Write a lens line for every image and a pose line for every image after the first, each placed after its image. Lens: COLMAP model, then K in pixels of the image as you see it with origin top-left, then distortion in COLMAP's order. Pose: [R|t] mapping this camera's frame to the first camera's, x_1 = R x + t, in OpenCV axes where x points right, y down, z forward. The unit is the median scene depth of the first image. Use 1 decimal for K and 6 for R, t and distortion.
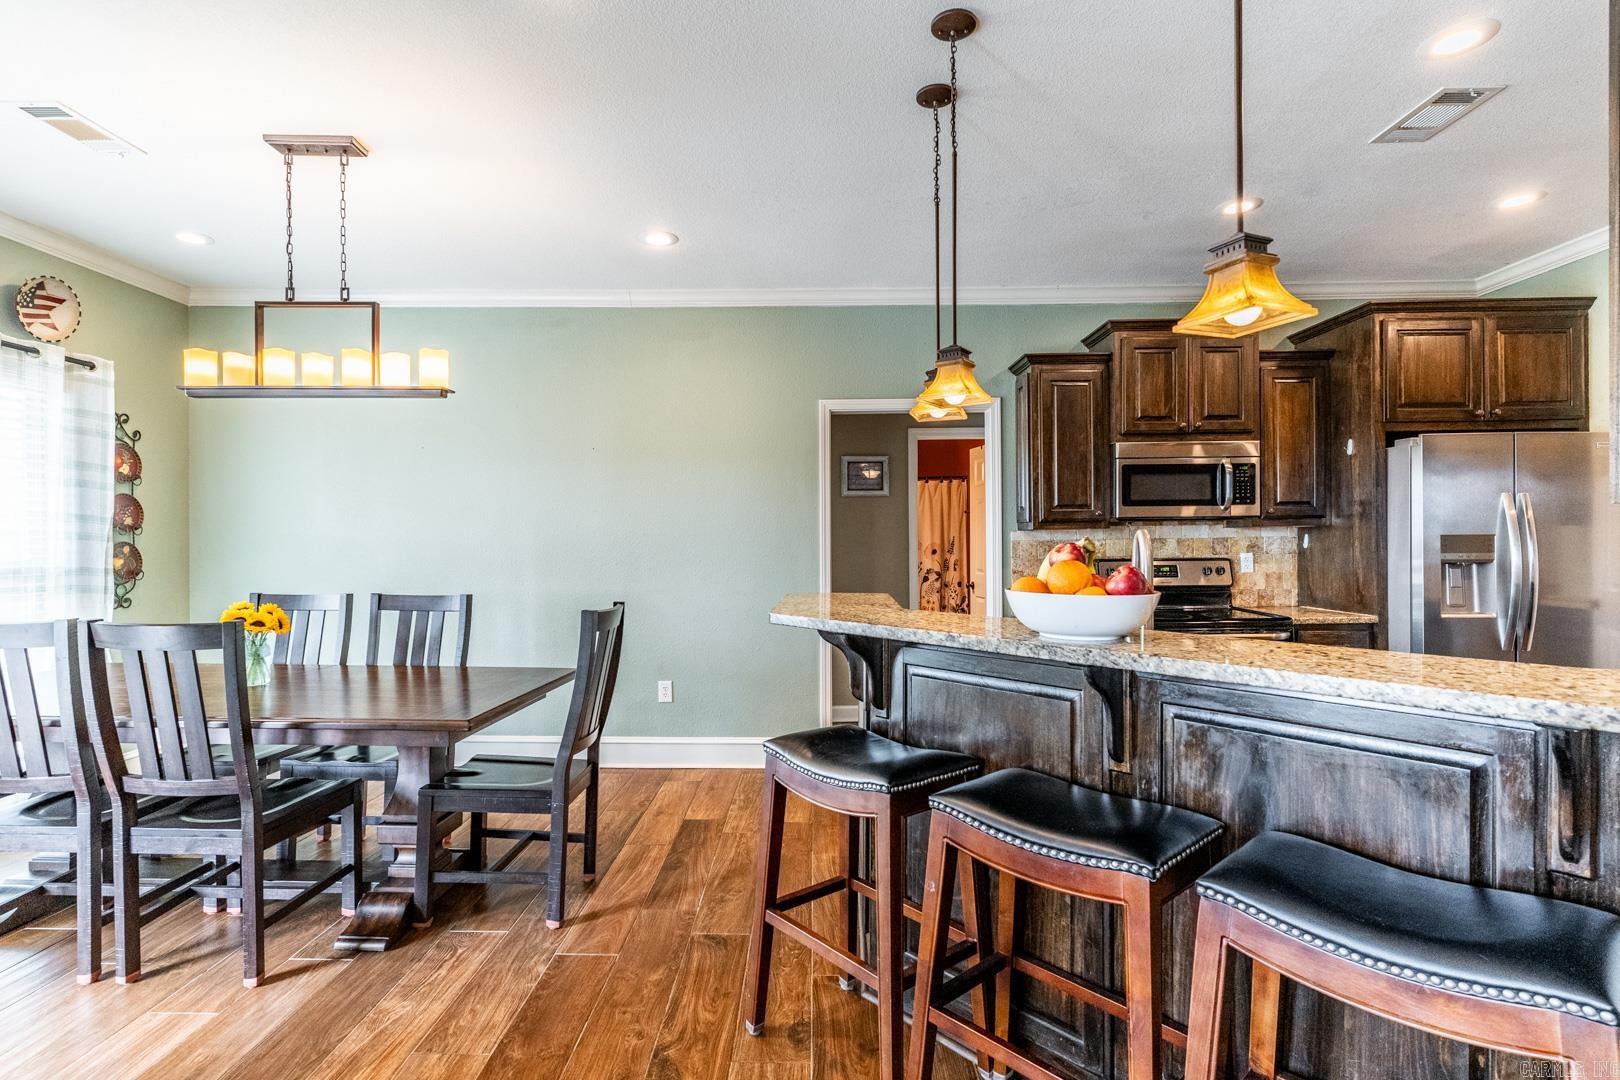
lens RADIAL K [[774.7, 0, 810.1], [0, 774.7, 541.2], [0, 0, 1]] dist [-0.001802, -0.001232]
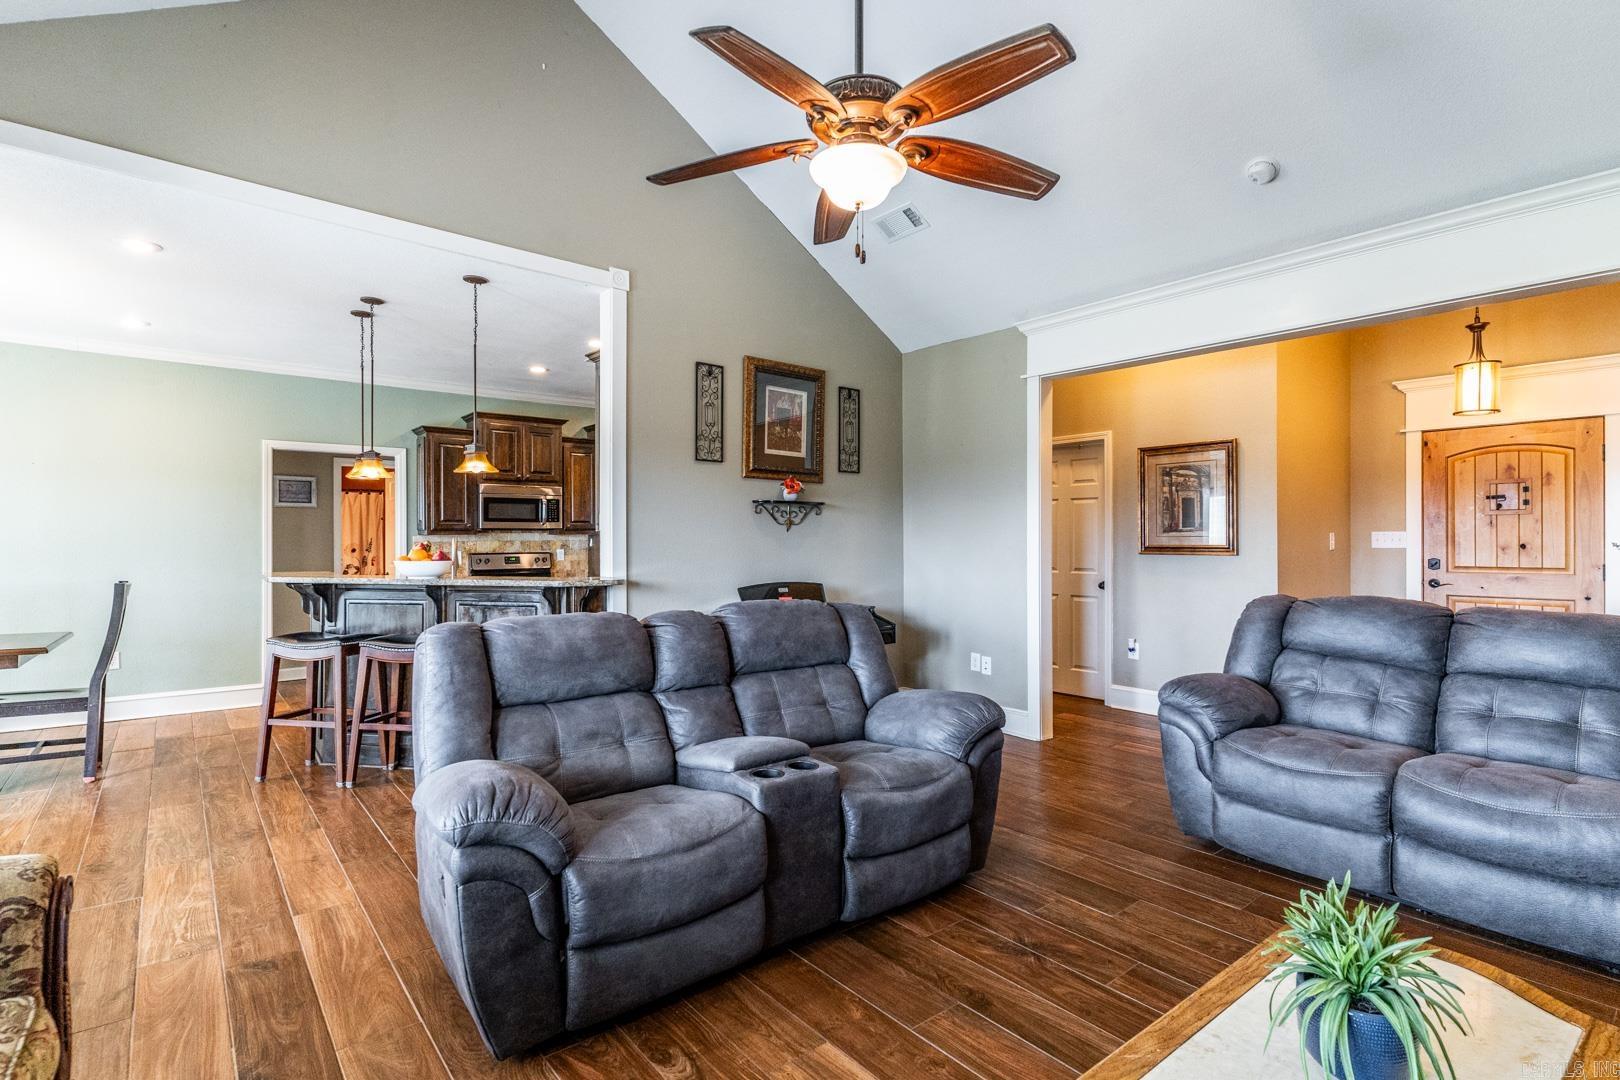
lens RADIAL K [[774.7, 0, 806.6], [0, 774.7, 541.1], [0, 0, 1]] dist [-0.001802, -0.001232]
pose [[0.768279, 0.004767, 0.640098, -0.137886], [-0.003334, 0.999989, -0.003445, 0.000997], [-0.640107, 0.000512, 0.768286, -0.752055]]
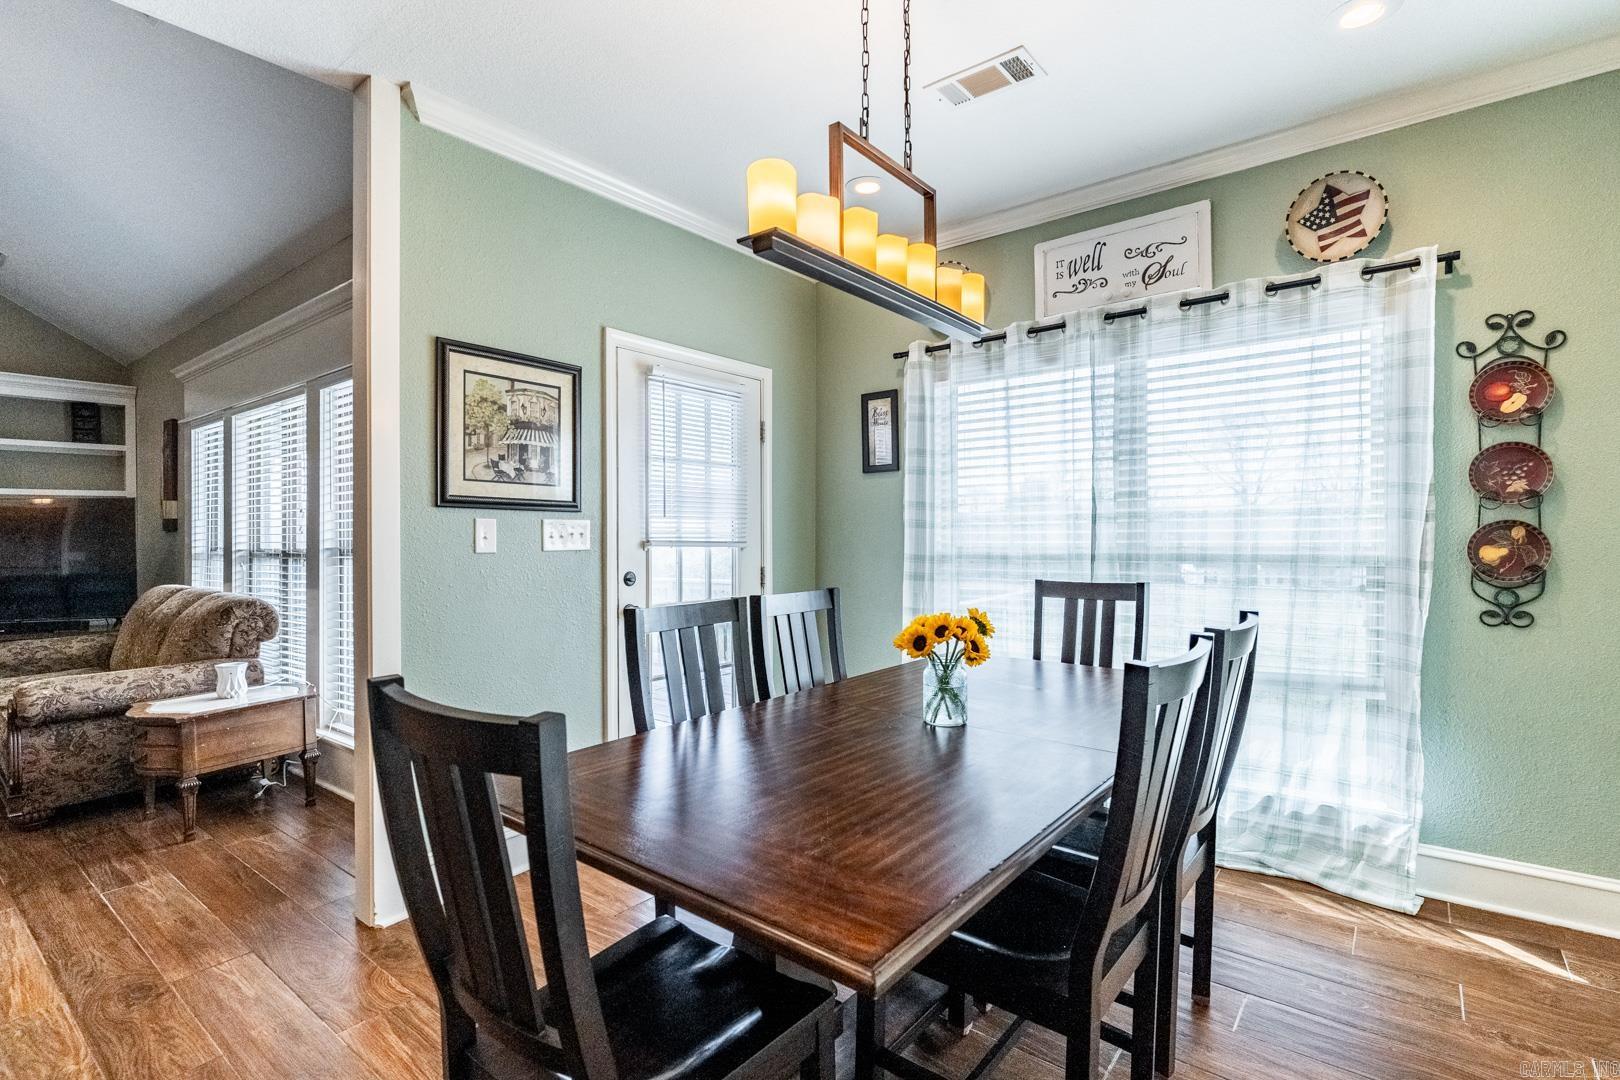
lens RADIAL K [[774.7, 0, 808.2], [0, 774.7, 541.0], [0, 0, 1]] dist [-0.001802, -0.001232]
pose [[-0.615948, 0.018169, -0.787577, -0.052692], [0.014846, 0.999824, 0.011455, 0.001879], [0.787647, -0.004637, -0.616110, 0.937307]]
